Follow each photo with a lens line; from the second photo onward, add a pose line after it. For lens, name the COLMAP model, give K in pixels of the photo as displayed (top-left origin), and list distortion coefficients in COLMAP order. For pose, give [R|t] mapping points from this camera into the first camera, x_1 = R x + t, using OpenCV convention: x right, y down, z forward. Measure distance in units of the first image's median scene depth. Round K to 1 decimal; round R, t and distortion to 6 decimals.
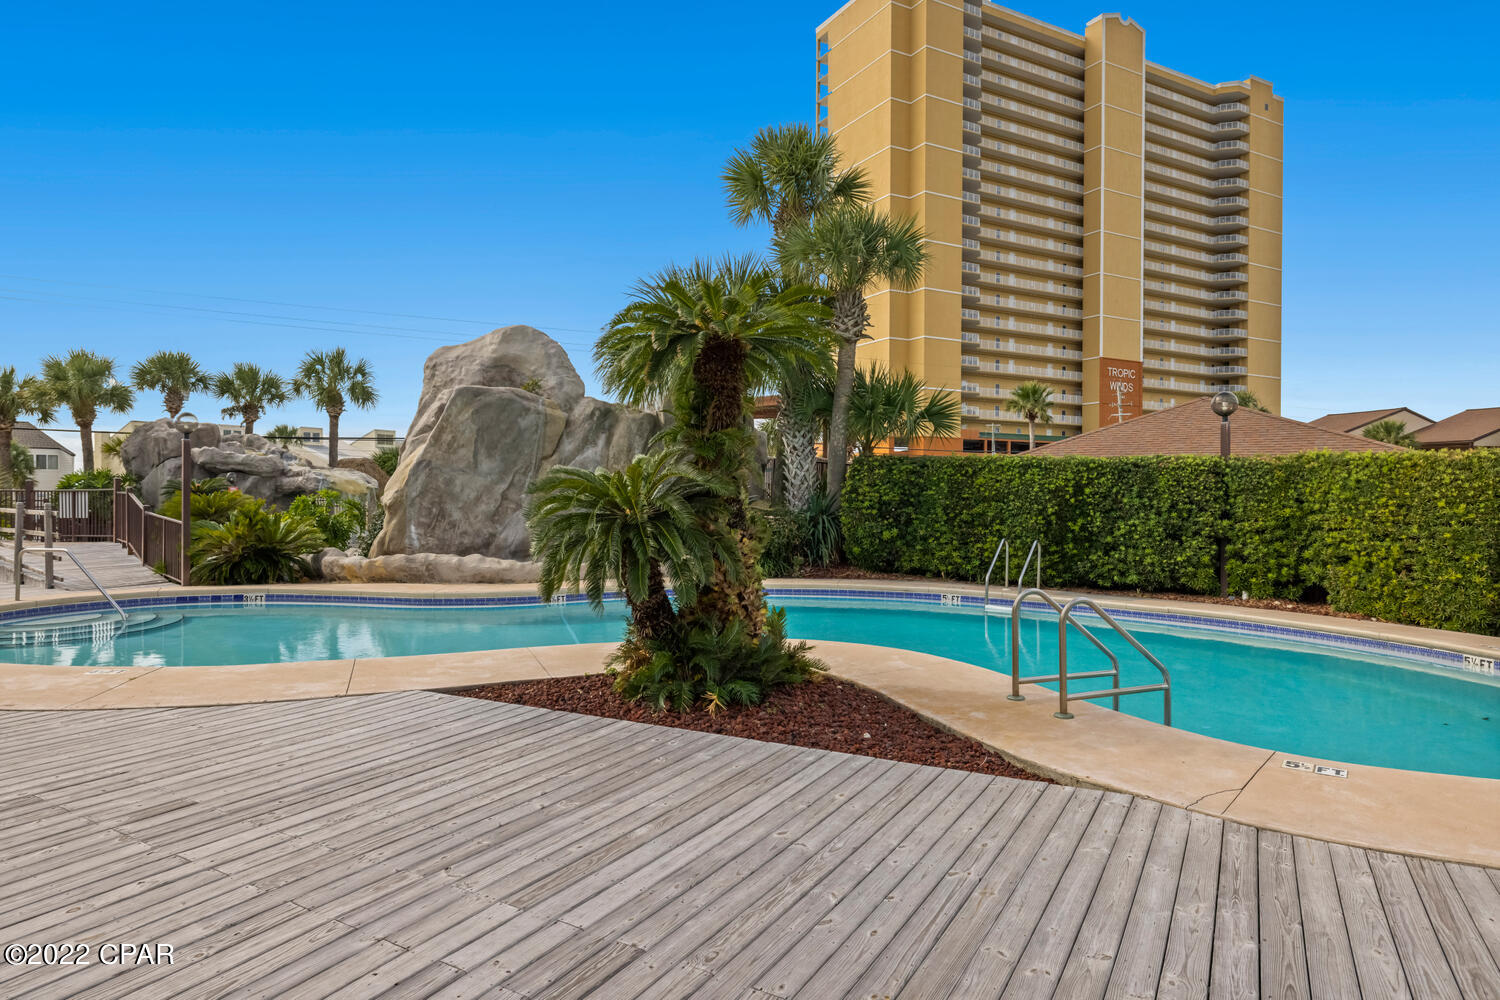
lens RADIAL K [[935.5, 0, 750.0], [0, 935.5, 500.0], [0, 0, 1]] dist [-0.002886, -0.000800]
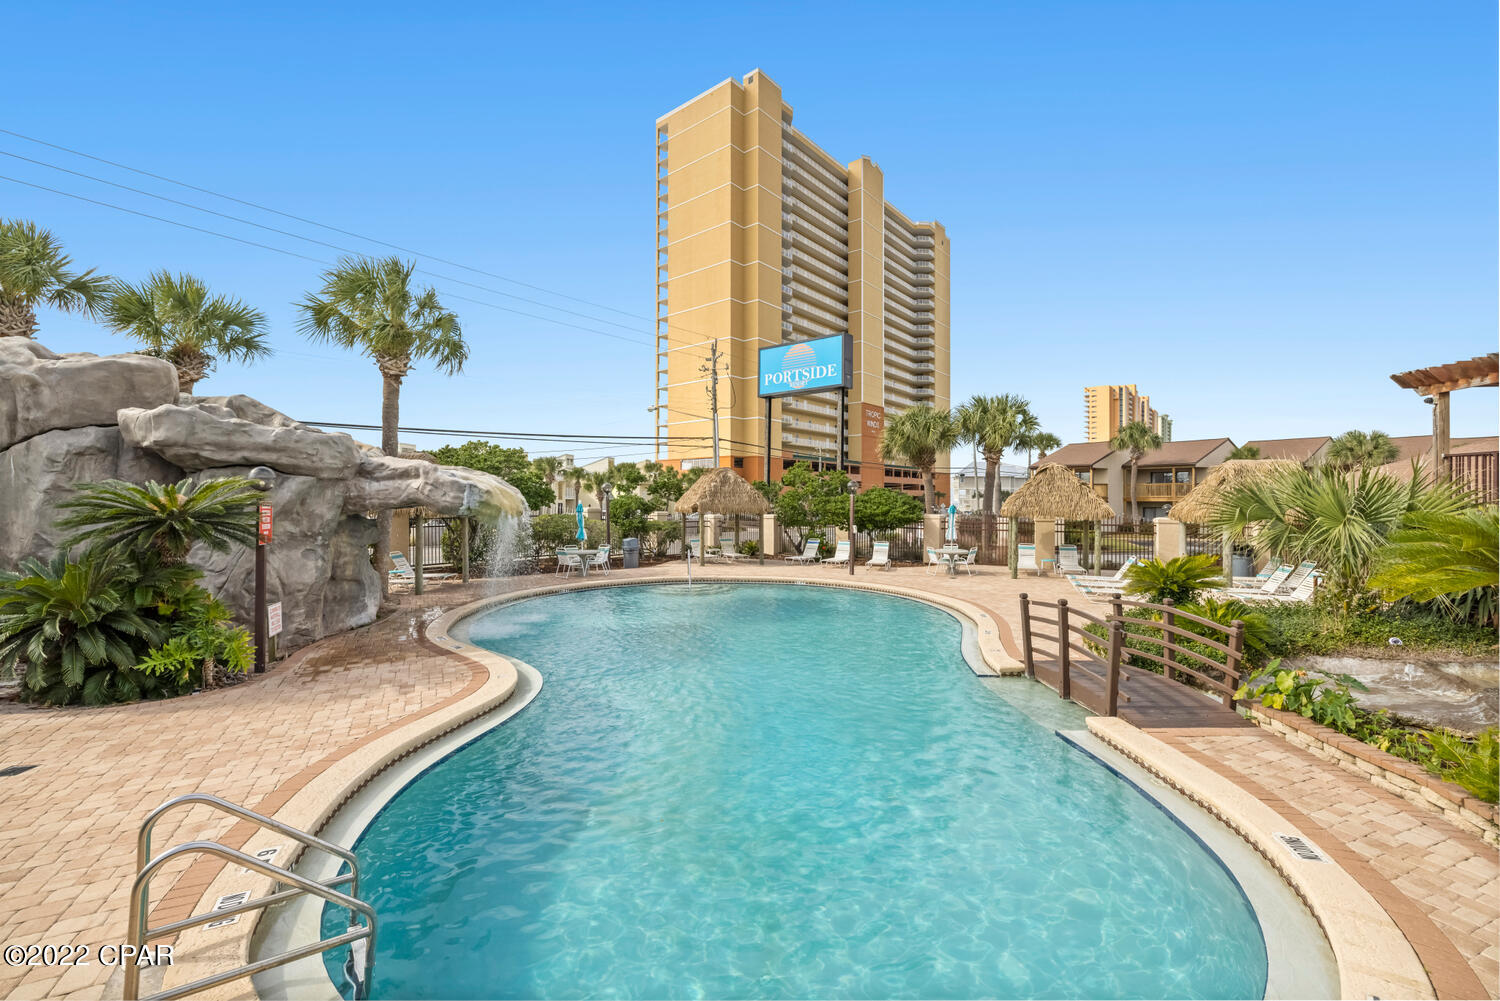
lens RADIAL K [[635.4, 0, 750.0], [0, 635.4, 500.5], [0, 0, 1]] dist [-0.002647, 0.000067]
pose [[0.921323, -0.002445, 0.388791, -0.372073], [0.004746, 0.999976, -0.004956, -0.009574], [-0.388770, 0.006411, 0.921313, 0.522979]]
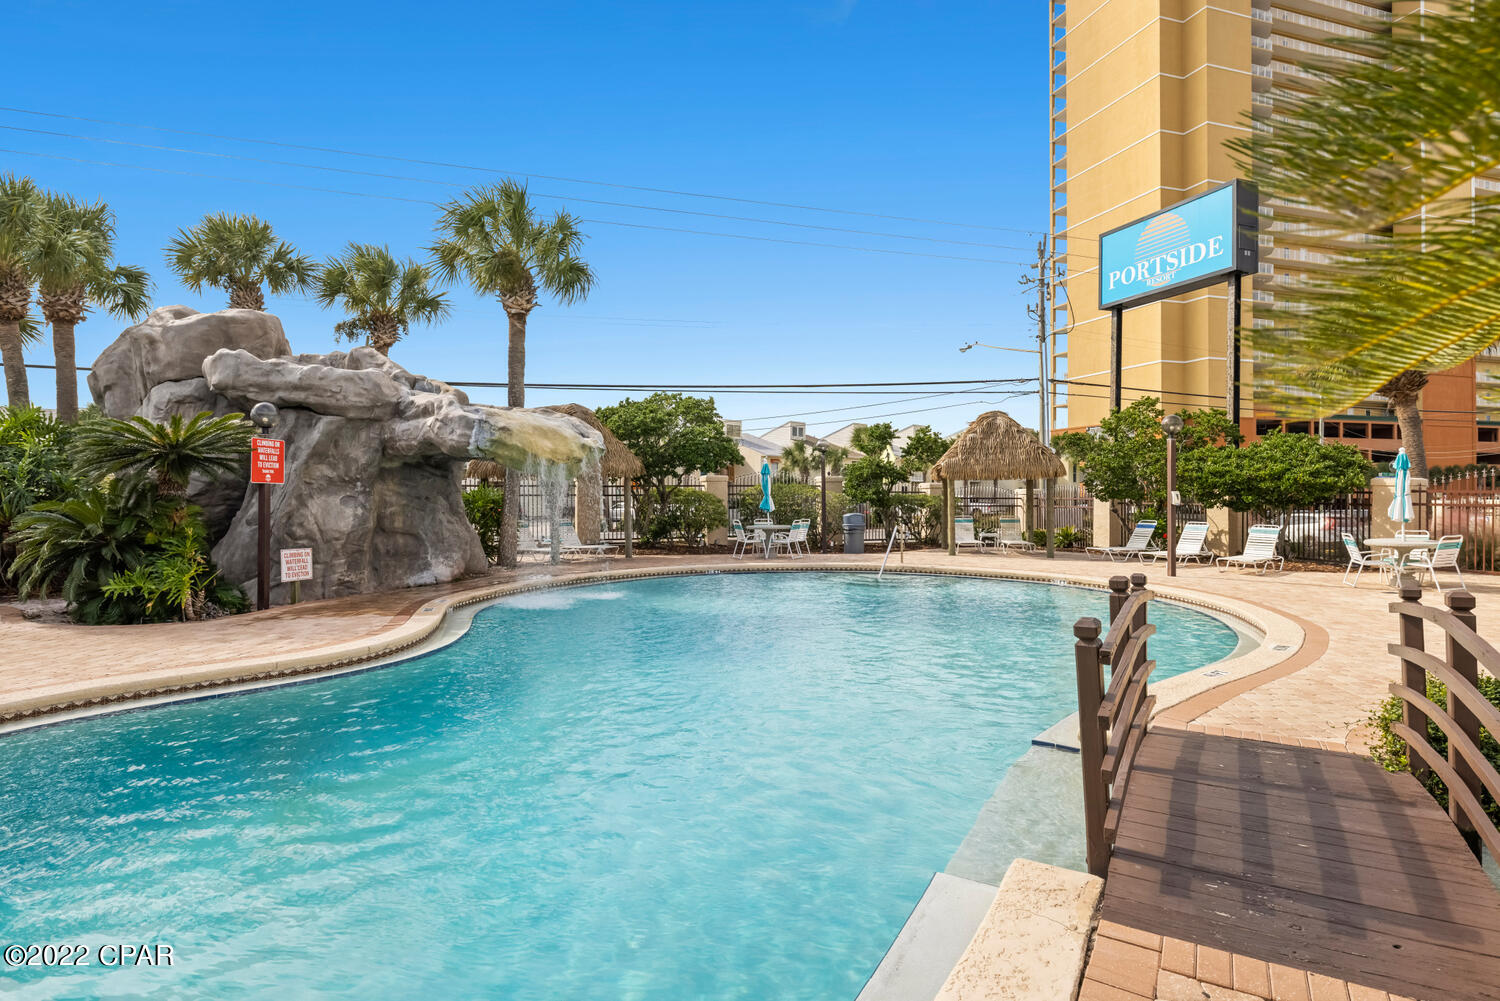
lens RADIAL K [[797.0, 0, 750.0], [0, 797.0, 500.5], [0, 0, 1]] dist [-0.007600, -0.000349]
pose [[0.985874, -0.004597, -0.167426, -0.233179], [0.004832, 0.999988, 0.000997, 0.010762], [0.167419, -0.001792, 0.985884, 0.558684]]
